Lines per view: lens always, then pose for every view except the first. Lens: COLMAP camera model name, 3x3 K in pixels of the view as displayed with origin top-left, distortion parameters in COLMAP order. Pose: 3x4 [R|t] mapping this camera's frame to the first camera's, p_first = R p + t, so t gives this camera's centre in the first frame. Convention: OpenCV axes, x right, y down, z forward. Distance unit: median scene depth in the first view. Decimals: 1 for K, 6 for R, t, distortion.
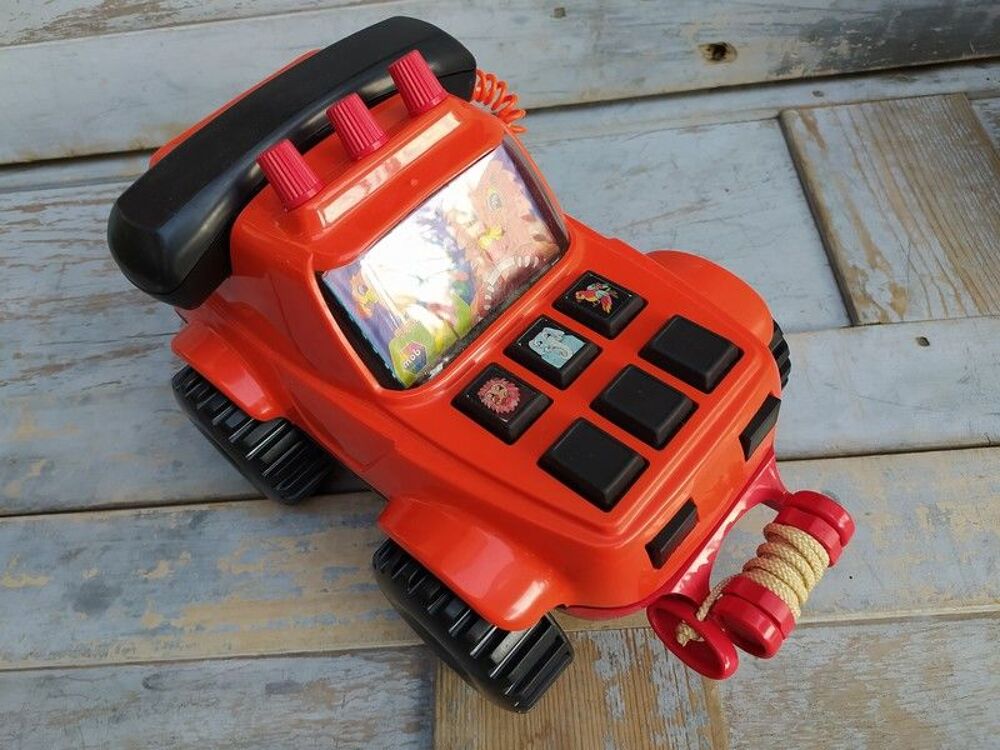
lens RADIAL K [[745.2, 0, 501.7], [0, 745.2, 378.0], [0, 0, 1]] dist [-0.003955, -0.007292]
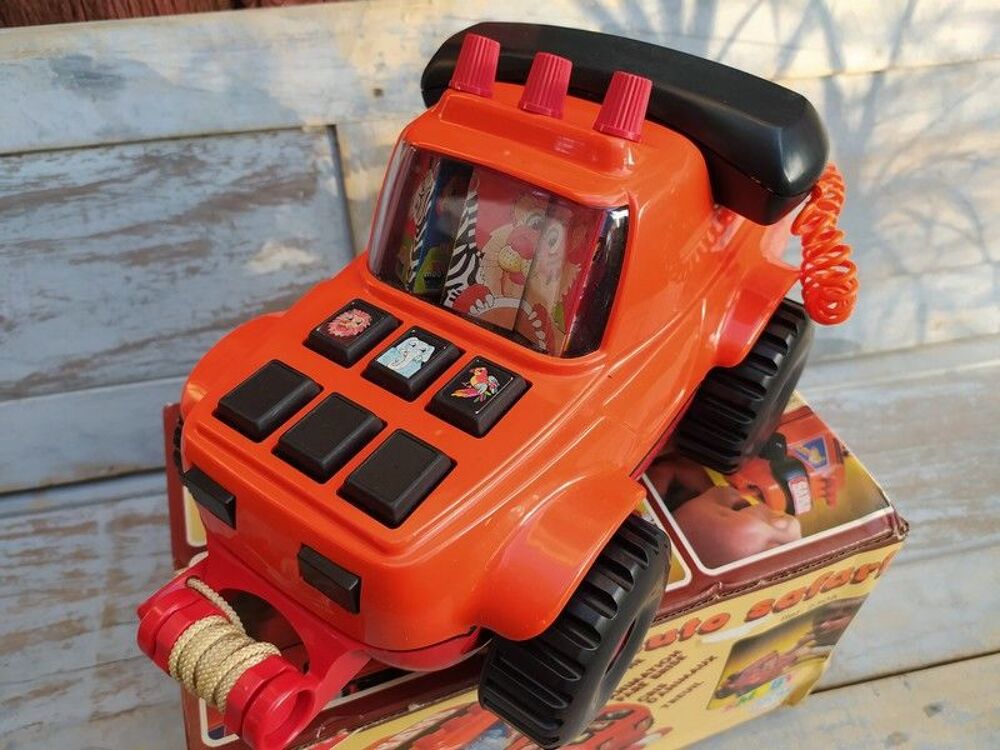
lens RADIAL K [[753.1, 0, 500.2], [0, 753.1, 385.4], [0, 0, 1]] dist [-0.010114, -0.010831]
pose [[0.980380, -0.049973, 0.190676, -0.037001], [0.087715, 0.976878, -0.194973, -0.252361], [-0.176524, 0.207873, 0.962096, -0.356283]]
